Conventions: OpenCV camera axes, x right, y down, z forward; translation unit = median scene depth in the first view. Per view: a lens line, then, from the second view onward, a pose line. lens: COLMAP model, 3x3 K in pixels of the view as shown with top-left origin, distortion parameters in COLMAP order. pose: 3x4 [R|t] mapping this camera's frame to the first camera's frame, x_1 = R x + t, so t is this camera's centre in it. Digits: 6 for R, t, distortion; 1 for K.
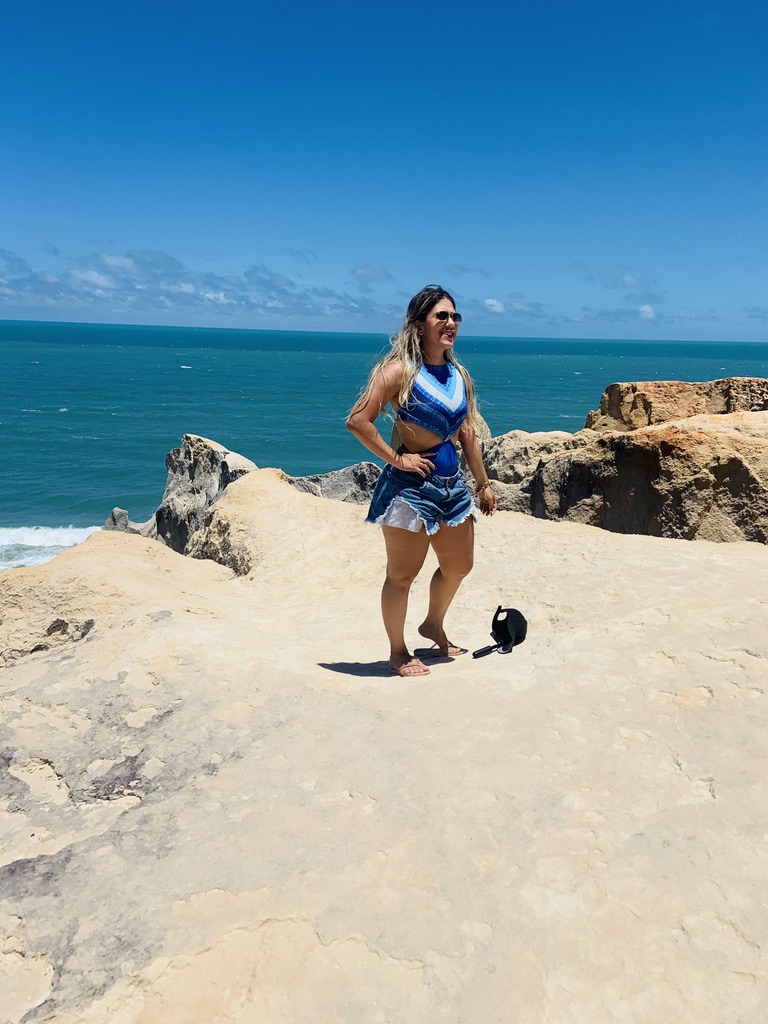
lens RADIAL K [[767.2, 0, 387.4], [0, 767.2, 501.4], [0, 0, 1]] dist [0.132459, -0.169826]
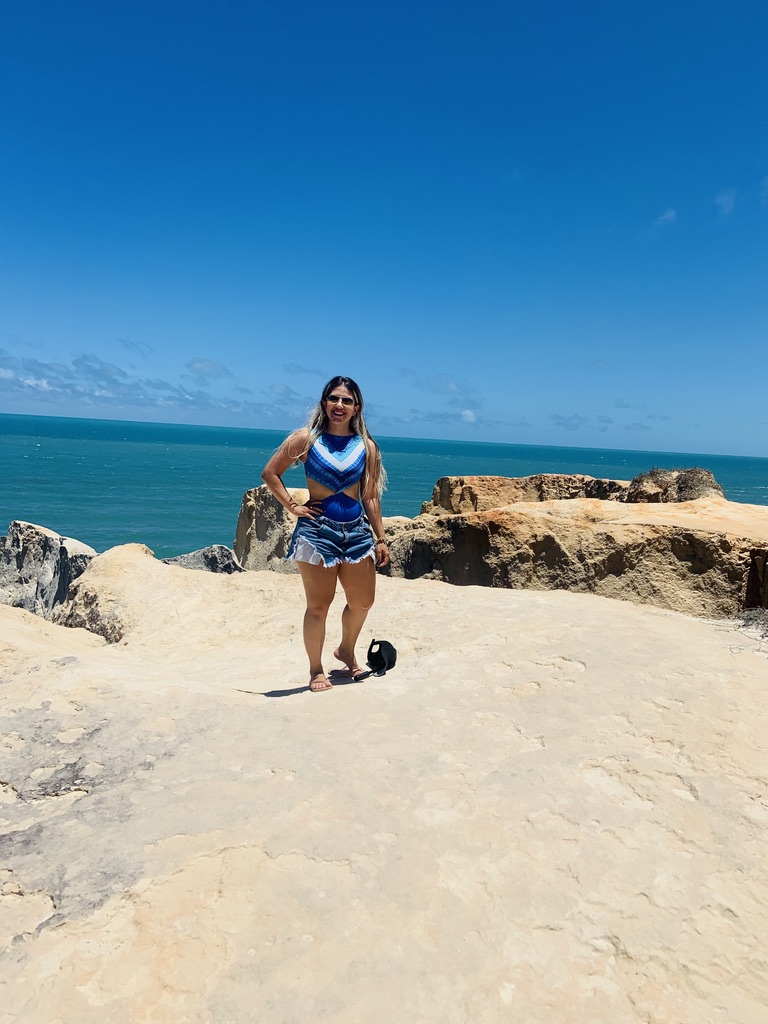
lens RADIAL K [[767.2, 0, 387.4], [0, 767.2, 501.4], [0, 0, 1]] dist [0.132459, -0.169826]
pose [[0.977723, 0.009480, 0.209685, -0.096692], [0.015881, 0.992775, -0.118933, 0.072701], [-0.209297, 0.119613, 0.970509, -0.214262]]
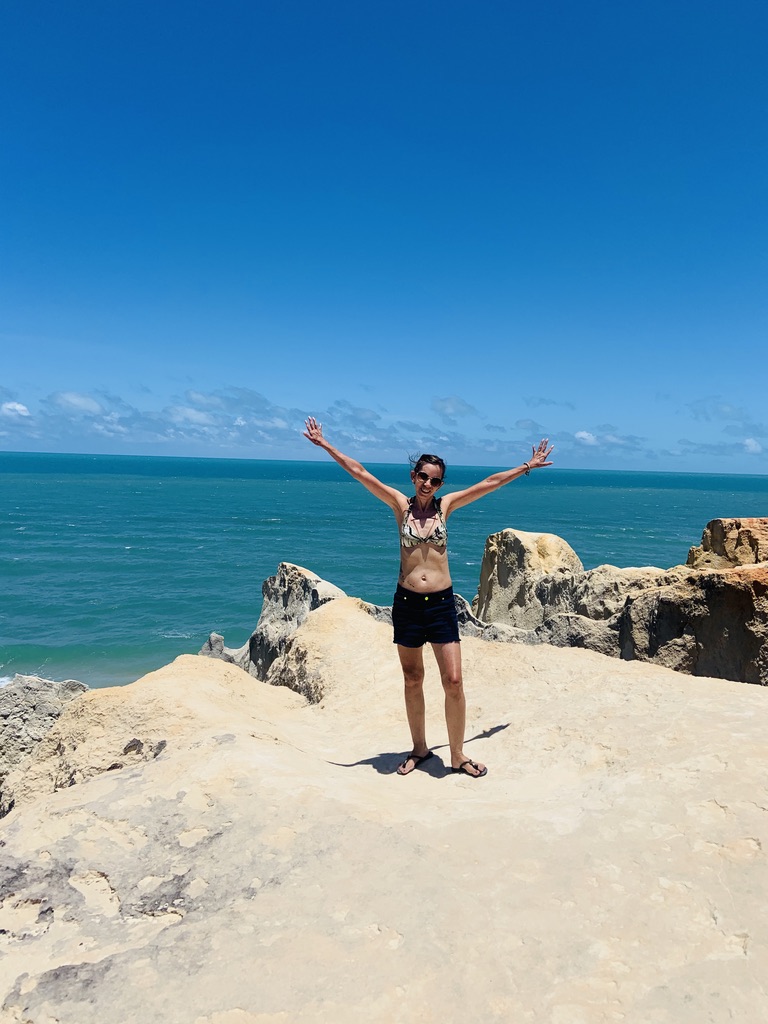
lens RADIAL K [[770.5, 0, 389.8], [0, 770.5, 505.1], [0, 0, 1]] dist [0.126874, -0.162053]
pose [[0.992399, 0.008744, -0.122752, 0.063724], [-0.028604, 0.986544, -0.160976, -0.000672], [0.119693, 0.163264, 0.979295, -0.064822]]
